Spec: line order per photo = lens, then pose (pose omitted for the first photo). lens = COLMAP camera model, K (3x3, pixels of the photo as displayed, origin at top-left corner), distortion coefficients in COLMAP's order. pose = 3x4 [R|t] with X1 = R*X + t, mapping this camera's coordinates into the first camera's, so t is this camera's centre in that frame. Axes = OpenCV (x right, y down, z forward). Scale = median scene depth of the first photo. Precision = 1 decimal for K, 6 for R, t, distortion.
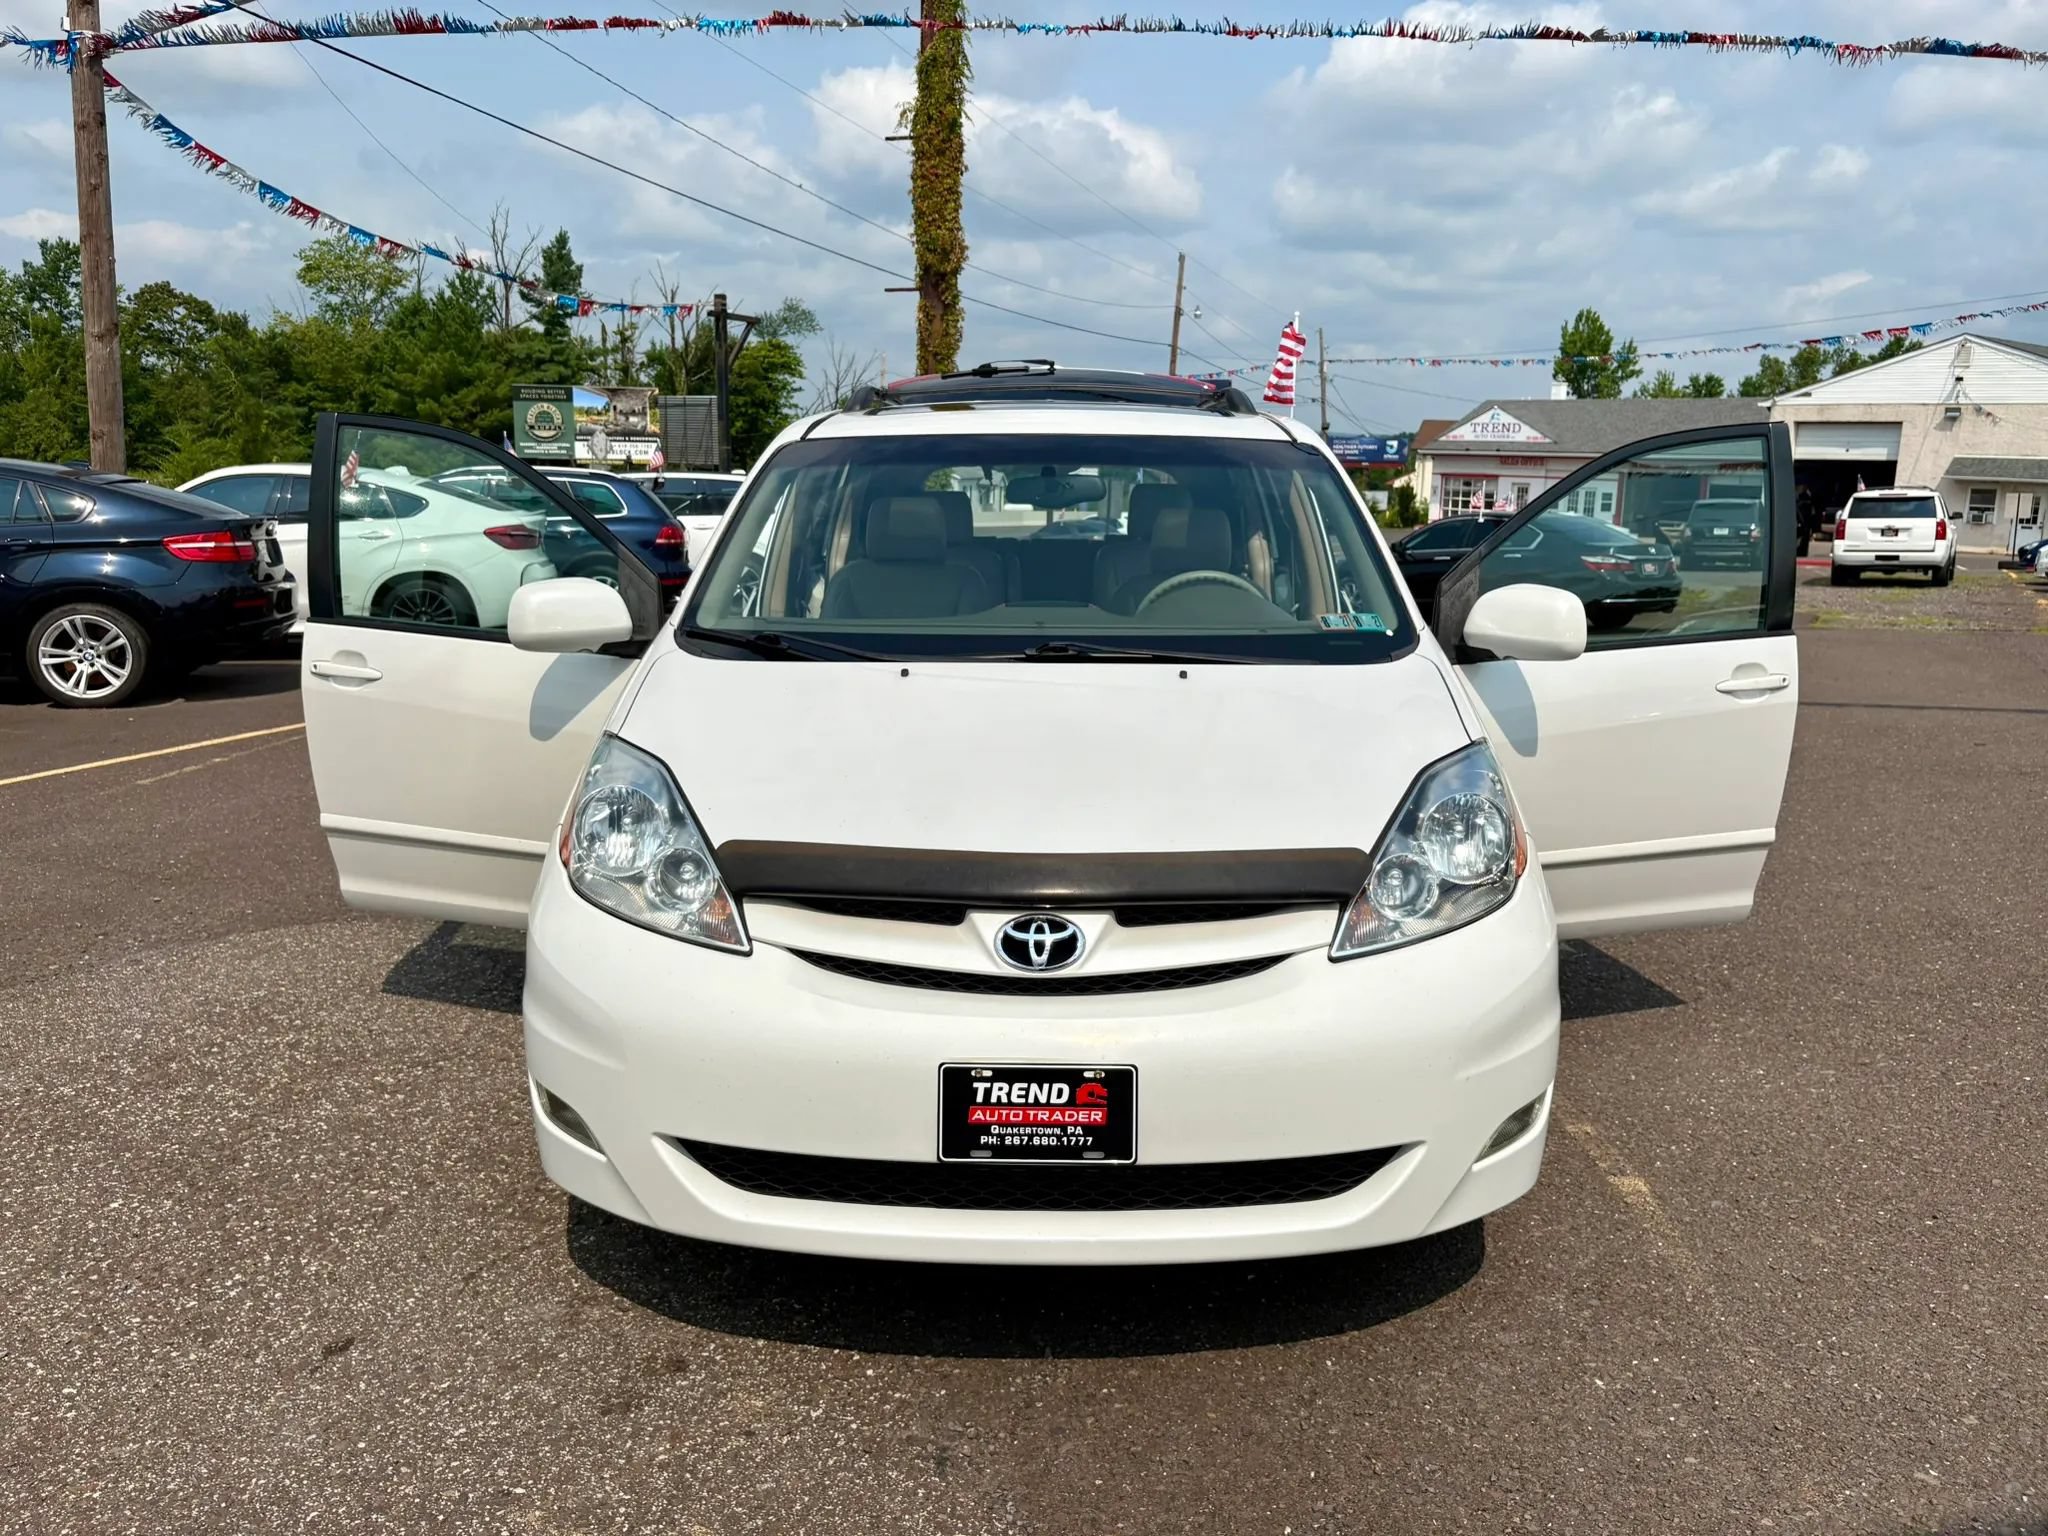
lens RADIAL K [[1568.9, 0, 1006.2], [0, 1568.9, 758.3], [0, 0, 1]] dist [0.059602, -0.072141]
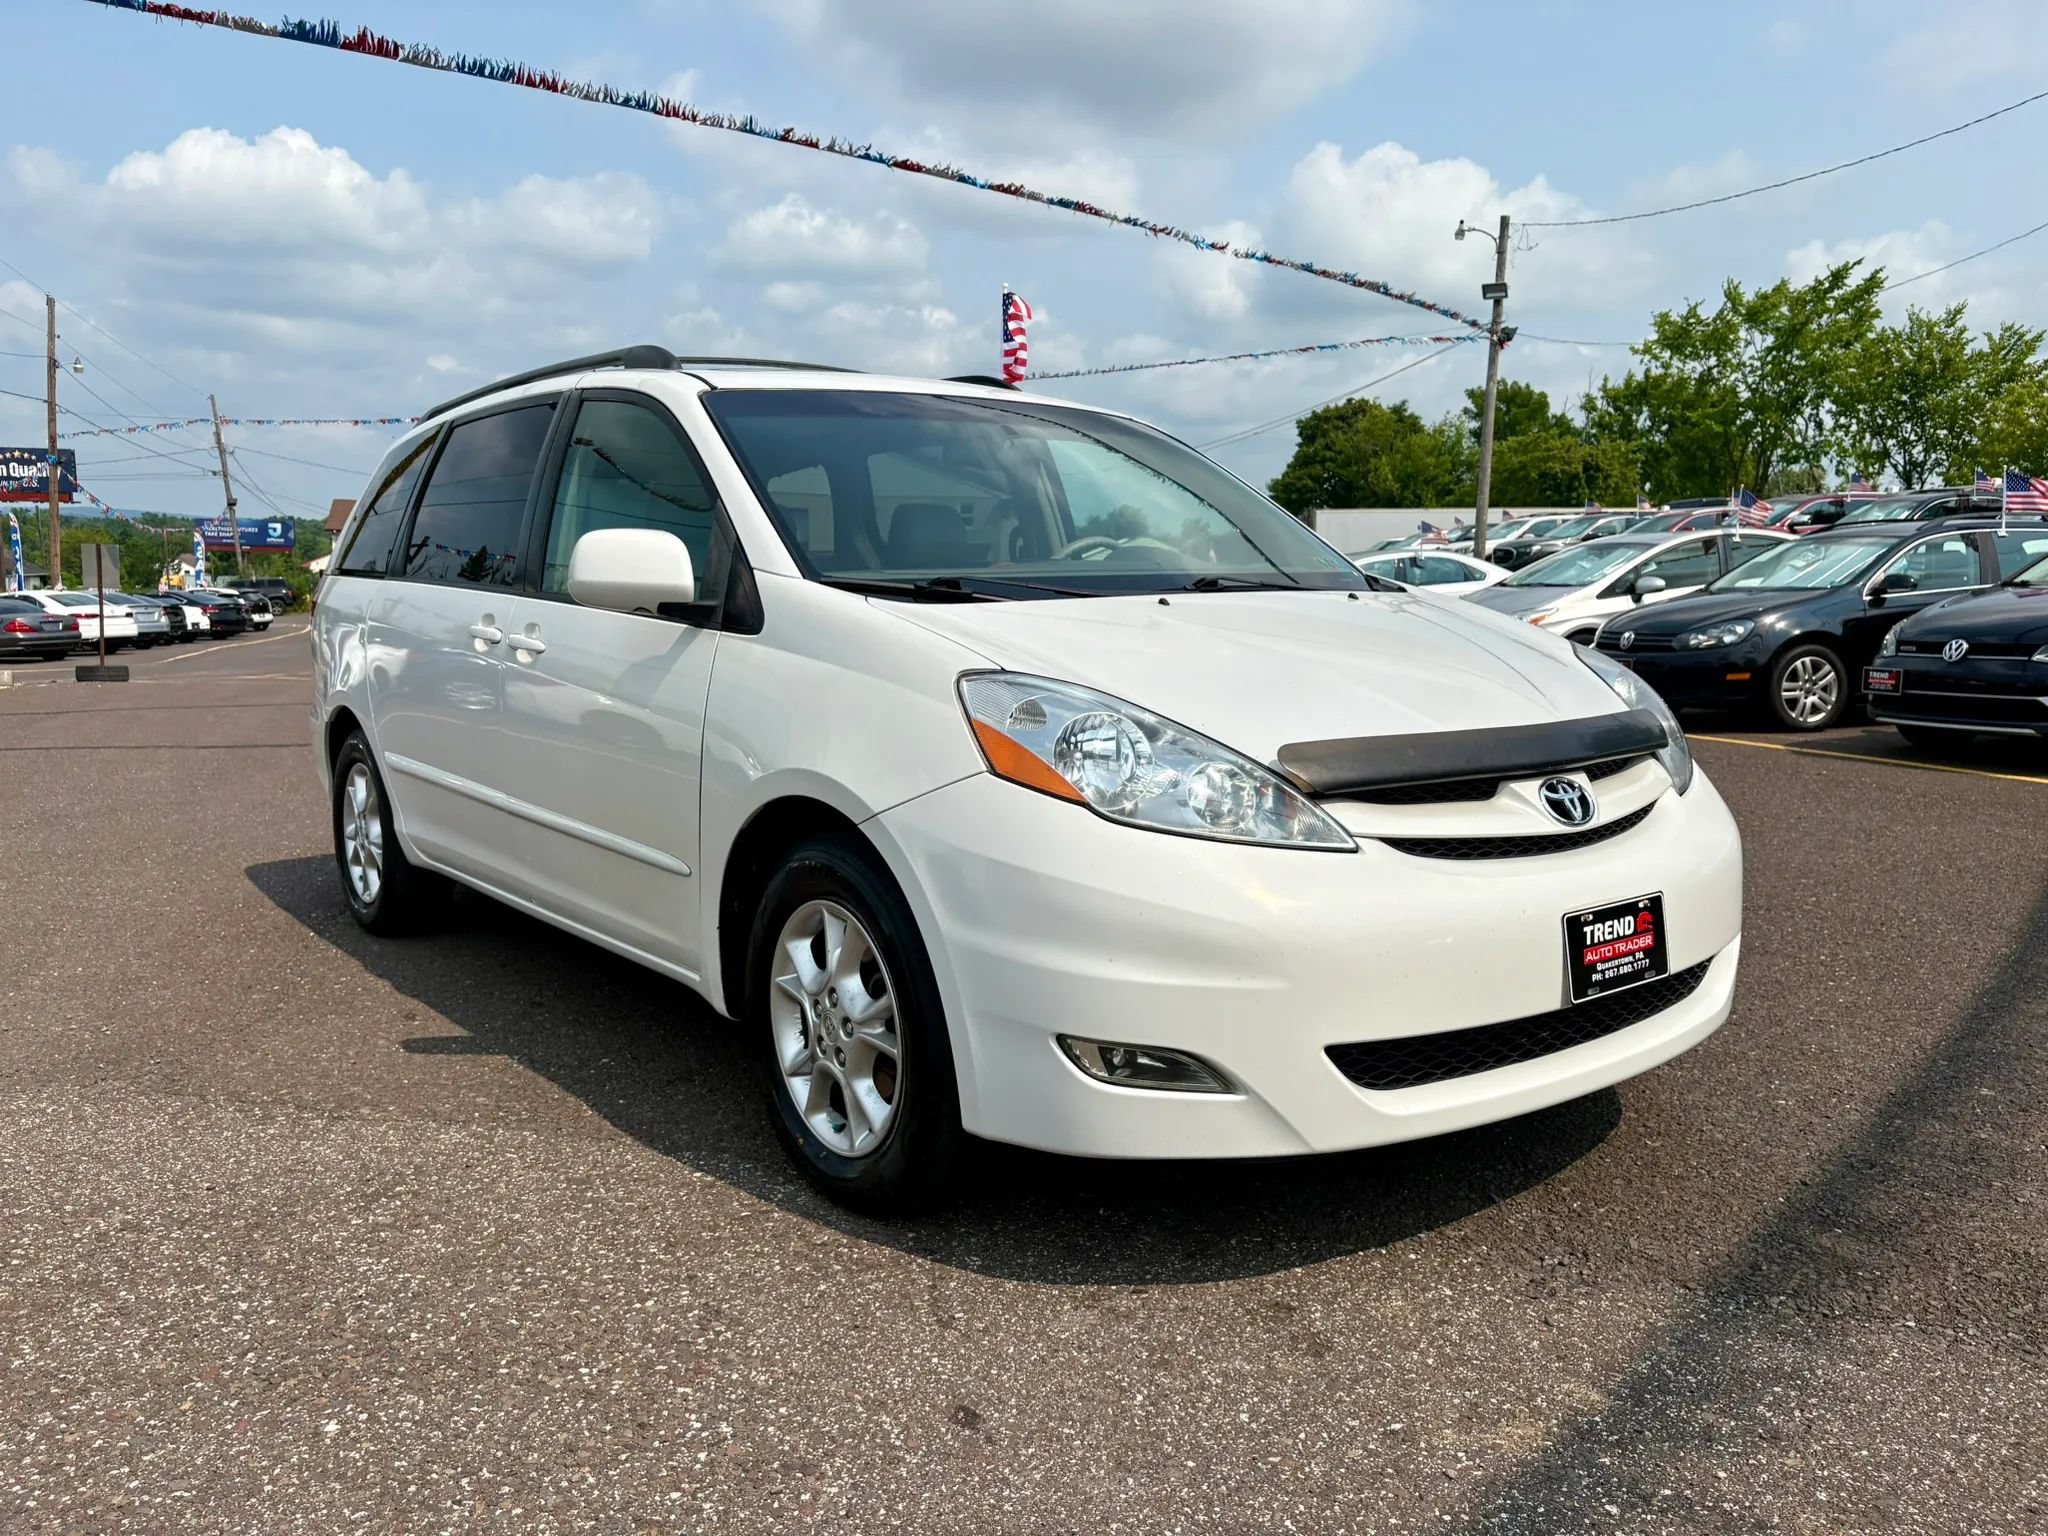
lens RADIAL K [[1568.9, 0, 1037.5], [0, 1568.9, 777.1], [0, 0, 1]] dist [0.059602, -0.072141]
pose [[0.774345, -0.087531, 0.626680, -0.763612], [0.113883, 0.993492, -0.001951, 0.048196], [-0.622431, 0.072879, 0.779274, 0.290692]]
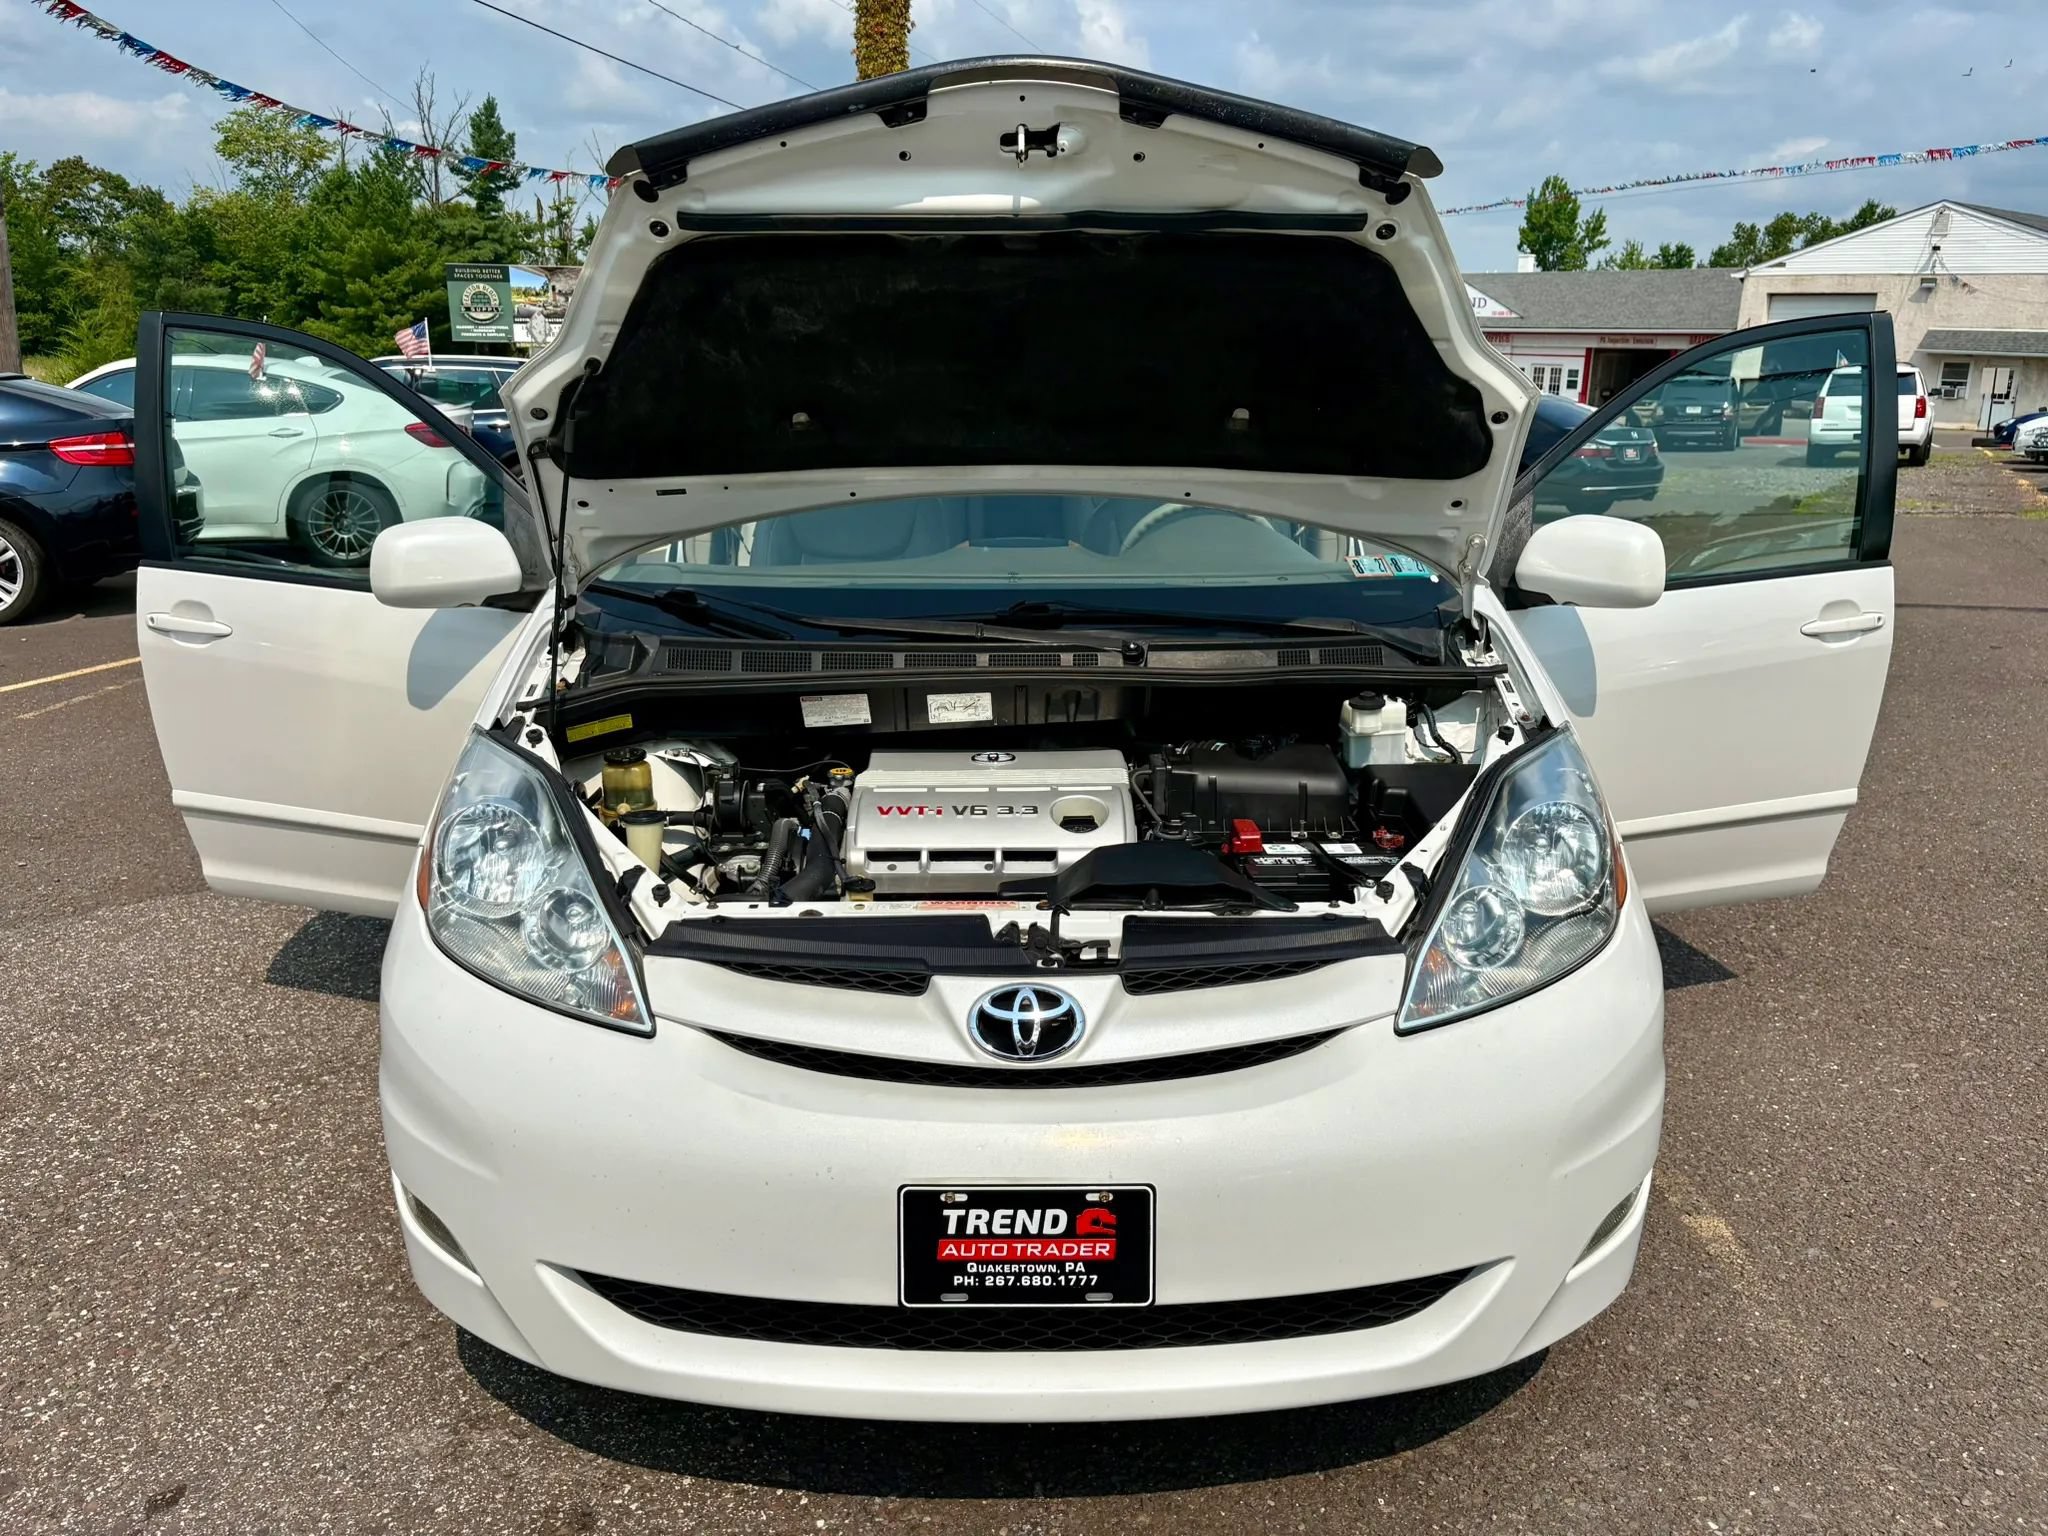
lens RADIAL K [[1568.9, 0, 994.4], [0, 1568.9, 791.8], [0, 0, 1]] dist [0.059602, -0.072141]
pose [[0.999739, -0.013321, 0.018571, -0.005738], [0.011554, 0.995671, 0.092224, -0.053581], [-0.019720, -0.091986, 0.995565, 0.190937]]
